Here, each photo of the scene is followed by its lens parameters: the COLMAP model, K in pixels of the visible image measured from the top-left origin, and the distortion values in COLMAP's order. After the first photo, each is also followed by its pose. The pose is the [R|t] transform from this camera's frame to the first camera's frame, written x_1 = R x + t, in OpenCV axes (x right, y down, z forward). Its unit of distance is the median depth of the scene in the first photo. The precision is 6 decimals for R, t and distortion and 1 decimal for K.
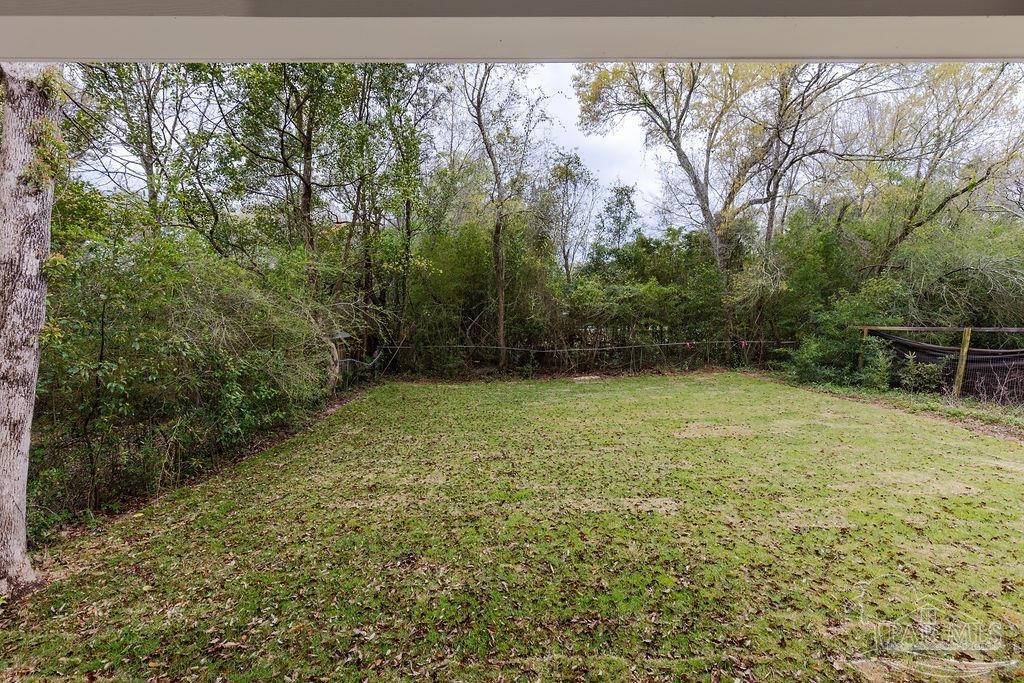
lens RADIAL K [[489.0, 0, 512.0], [0, 489.0, 341.5], [0, 0, 1]] dist [0.010073, -0.000307]
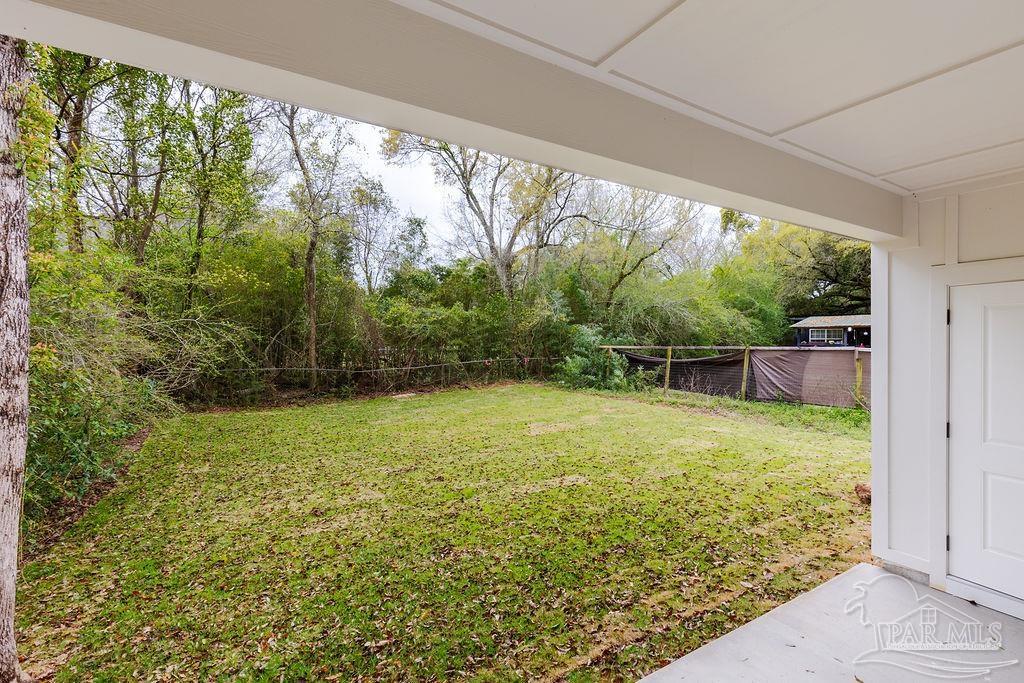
lens RADIAL K [[489.0, 0, 512.0], [0, 489.0, 341.5], [0, 0, 1]] dist [0.010073, -0.000307]
pose [[0.848712, 0.001319, 0.528853, -0.289803], [0.021536, 0.999081, -0.037054, 0.002880], [-0.528416, 0.042837, 0.847904, -0.025297]]
